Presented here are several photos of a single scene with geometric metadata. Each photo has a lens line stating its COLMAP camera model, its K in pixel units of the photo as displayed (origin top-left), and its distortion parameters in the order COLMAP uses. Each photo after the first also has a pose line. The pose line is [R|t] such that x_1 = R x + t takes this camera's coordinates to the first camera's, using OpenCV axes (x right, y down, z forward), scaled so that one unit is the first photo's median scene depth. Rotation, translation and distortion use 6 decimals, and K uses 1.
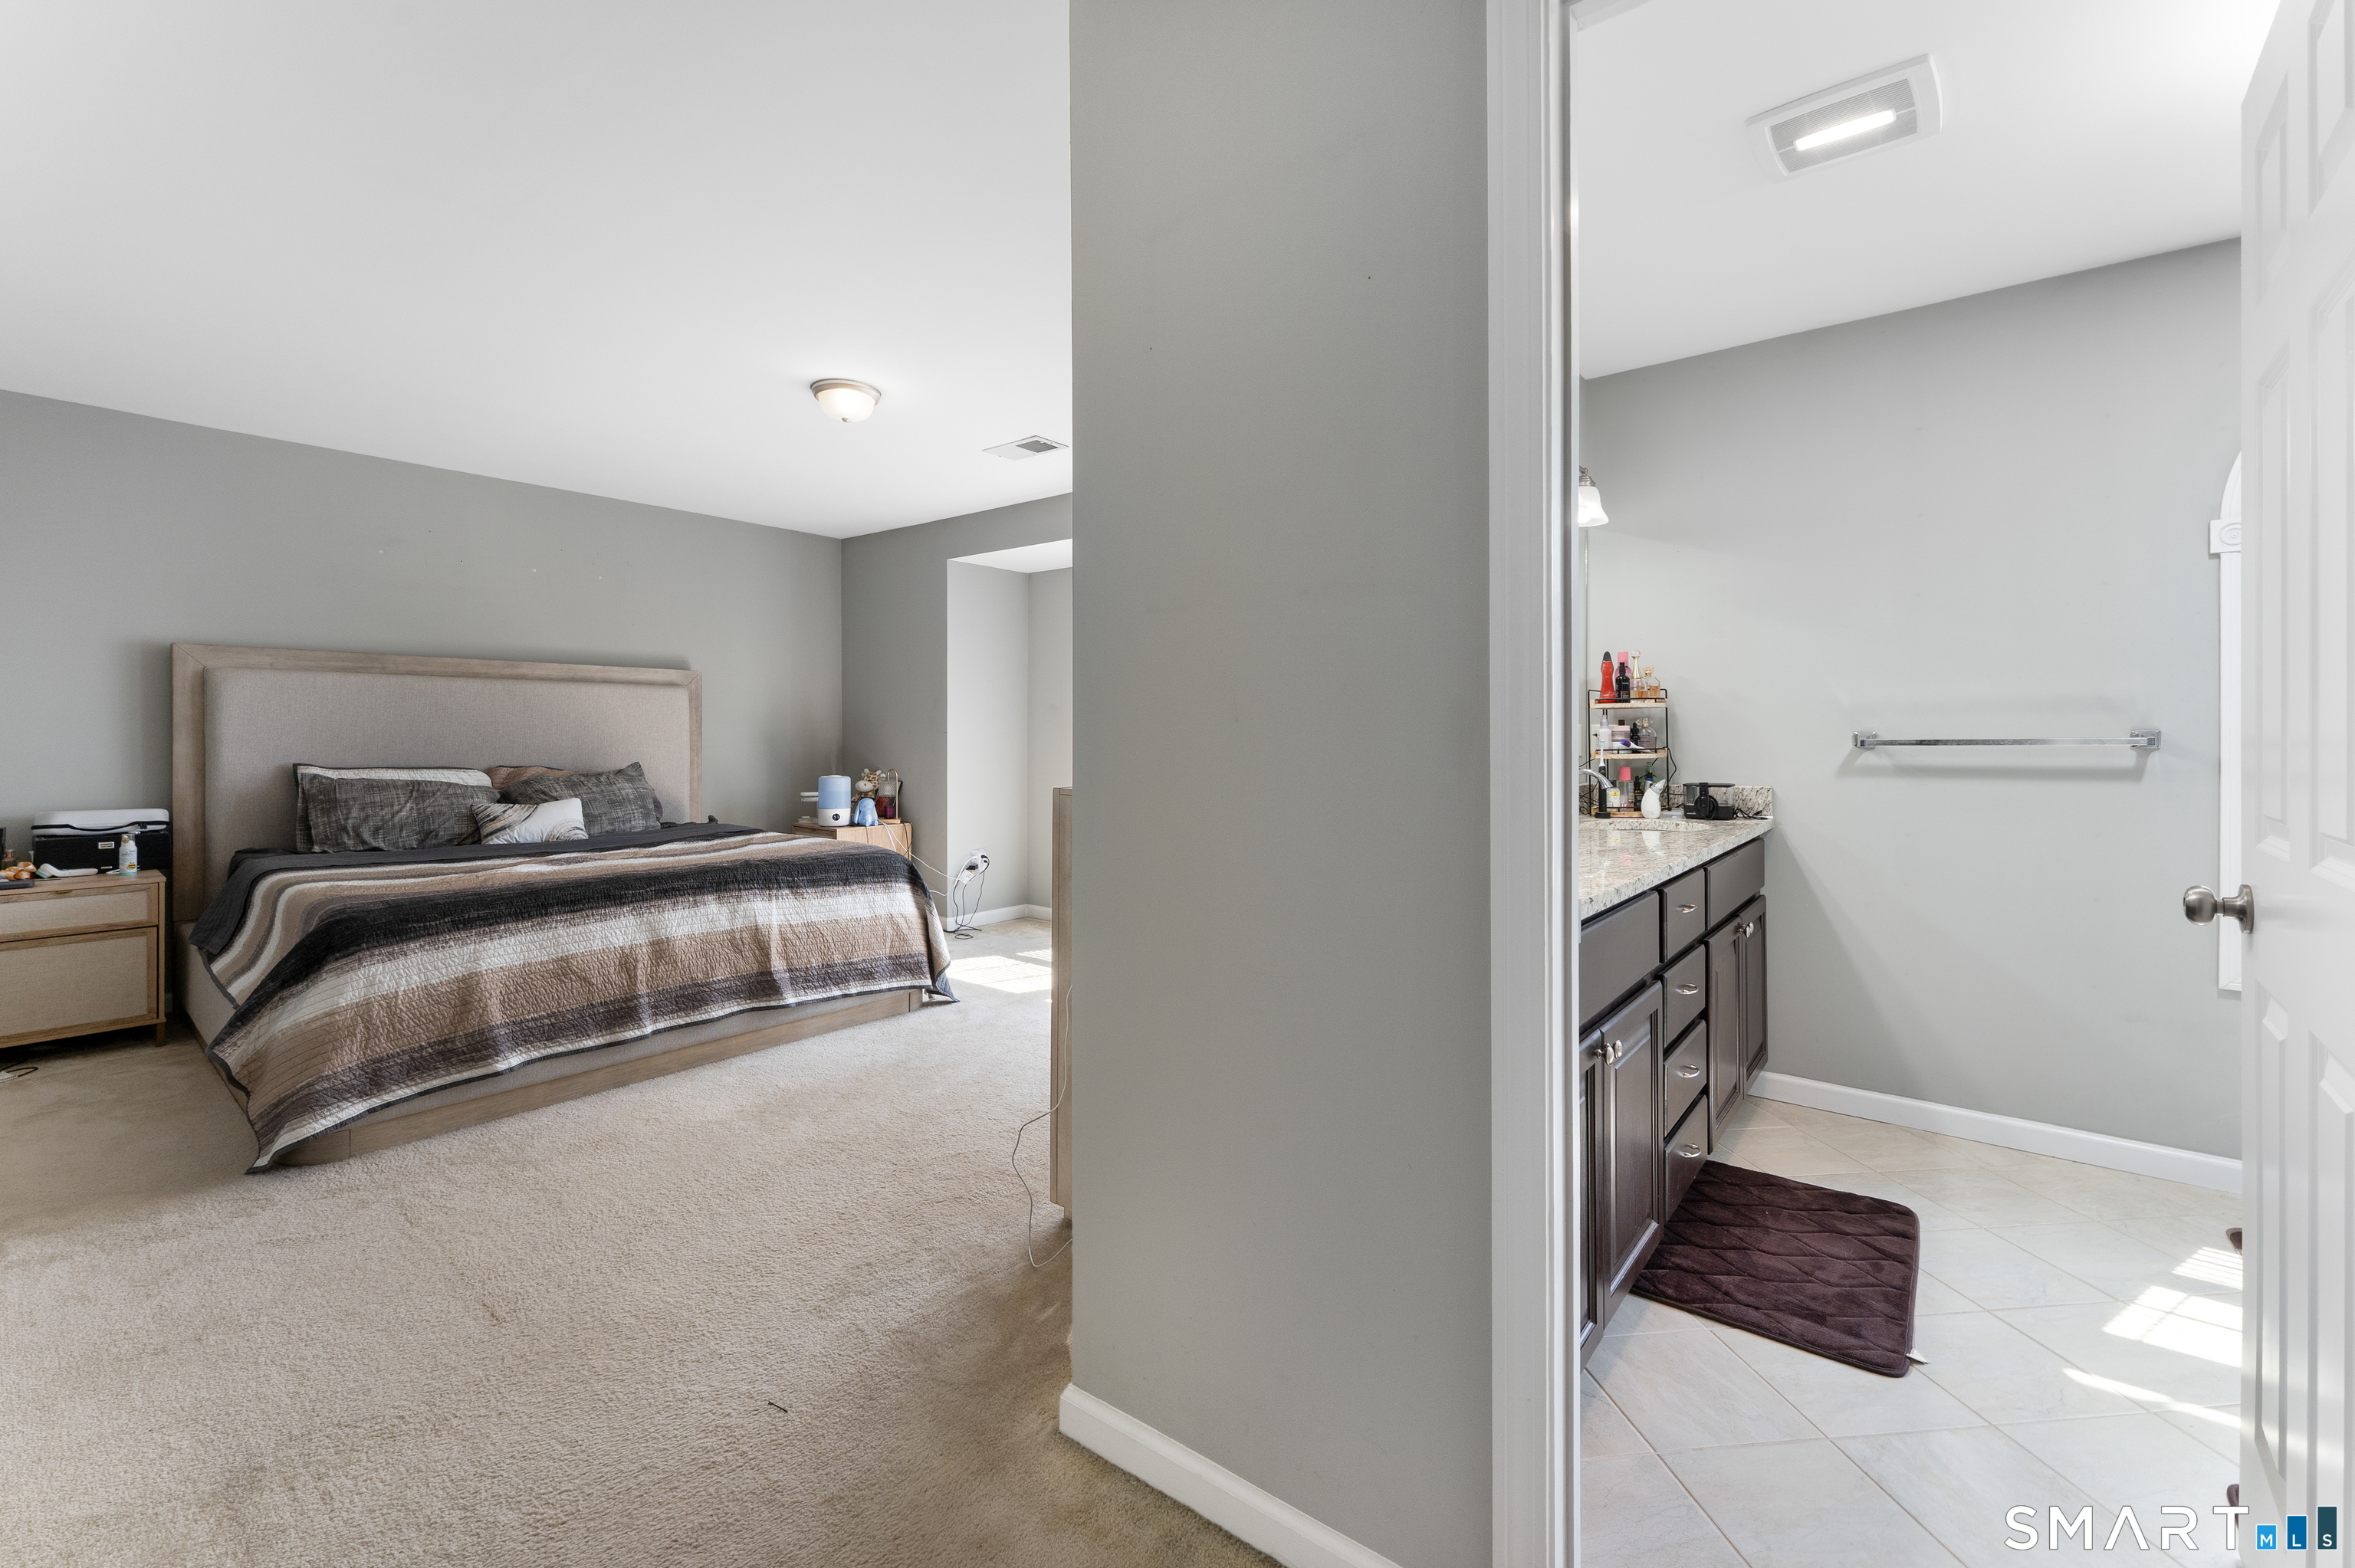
lens RADIAL K [[966.6, 0, 1190.3], [0, 966.6, 746.2], [0, 0, 1]] dist [0.001658, -0.000299]
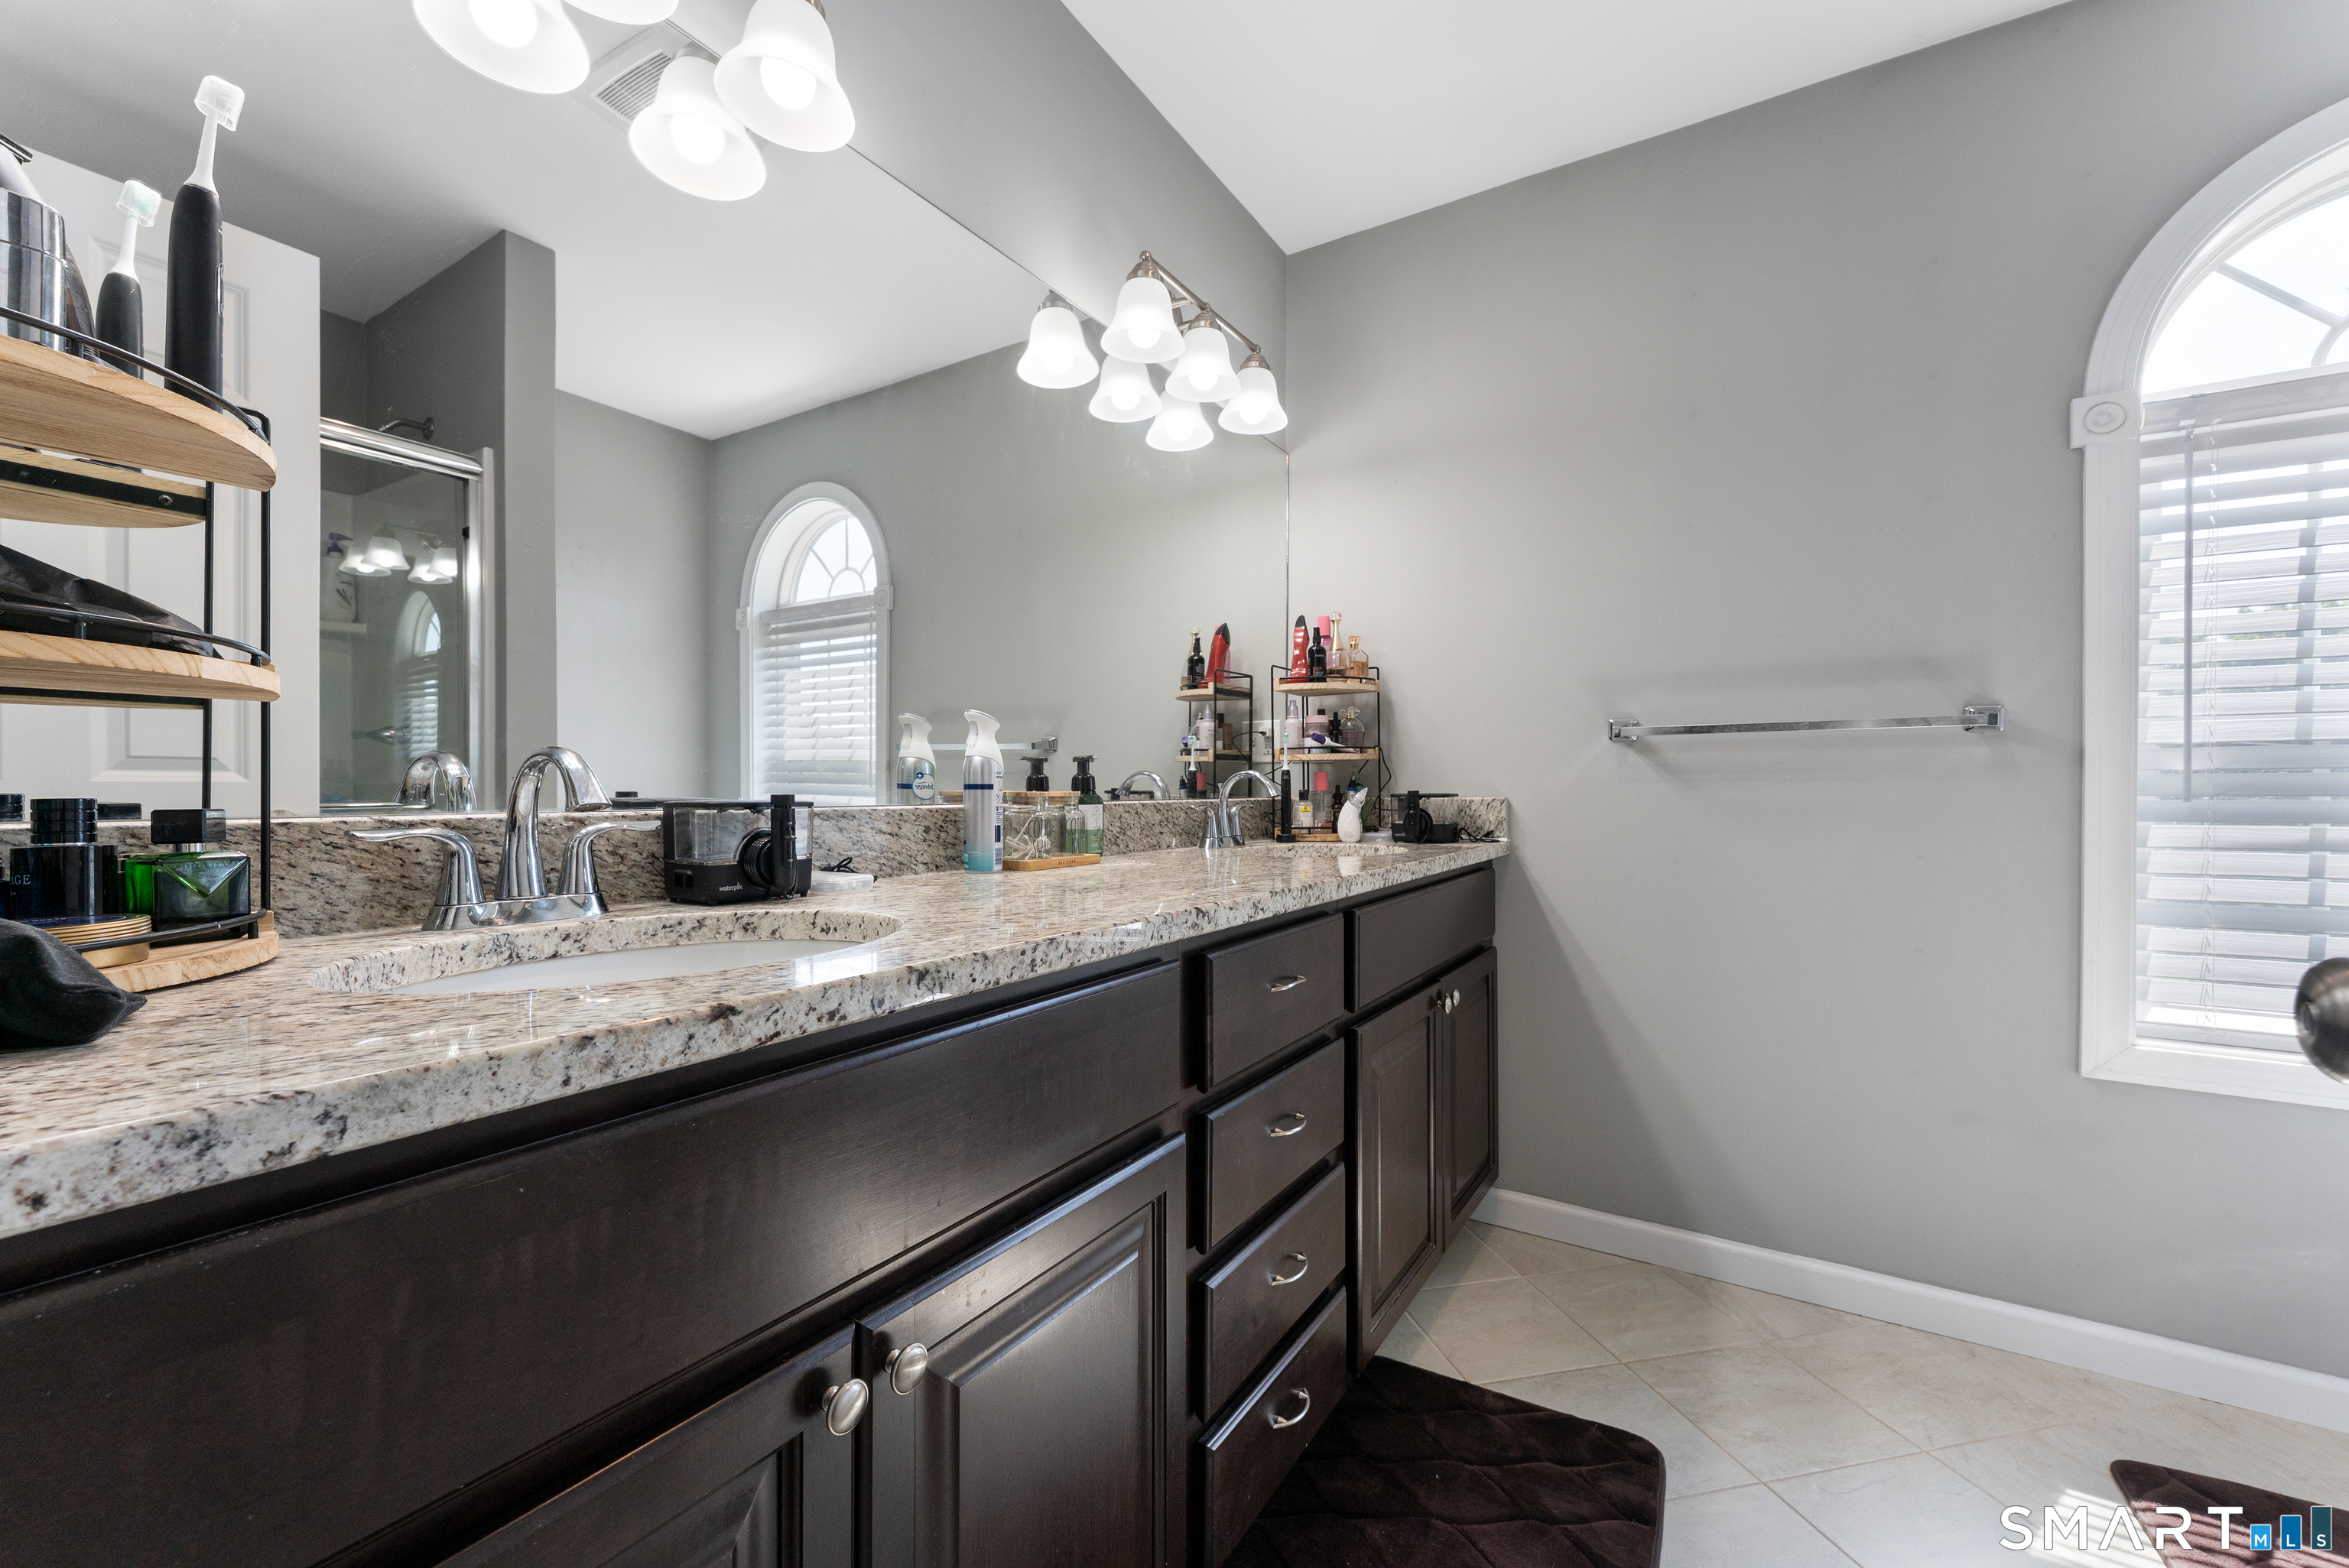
lens RADIAL K [[964.2, 0, 1171.4], [0, 964.2, 791.0], [0, 0, 1]] dist [0.001658, -0.000299]
pose [[0.993795, -0.000197, 0.111225, 0.243497], [0.000006, 0.999999, 0.001721, 0.032514], [-0.111225, -0.001710, 0.993794, 0.277604]]
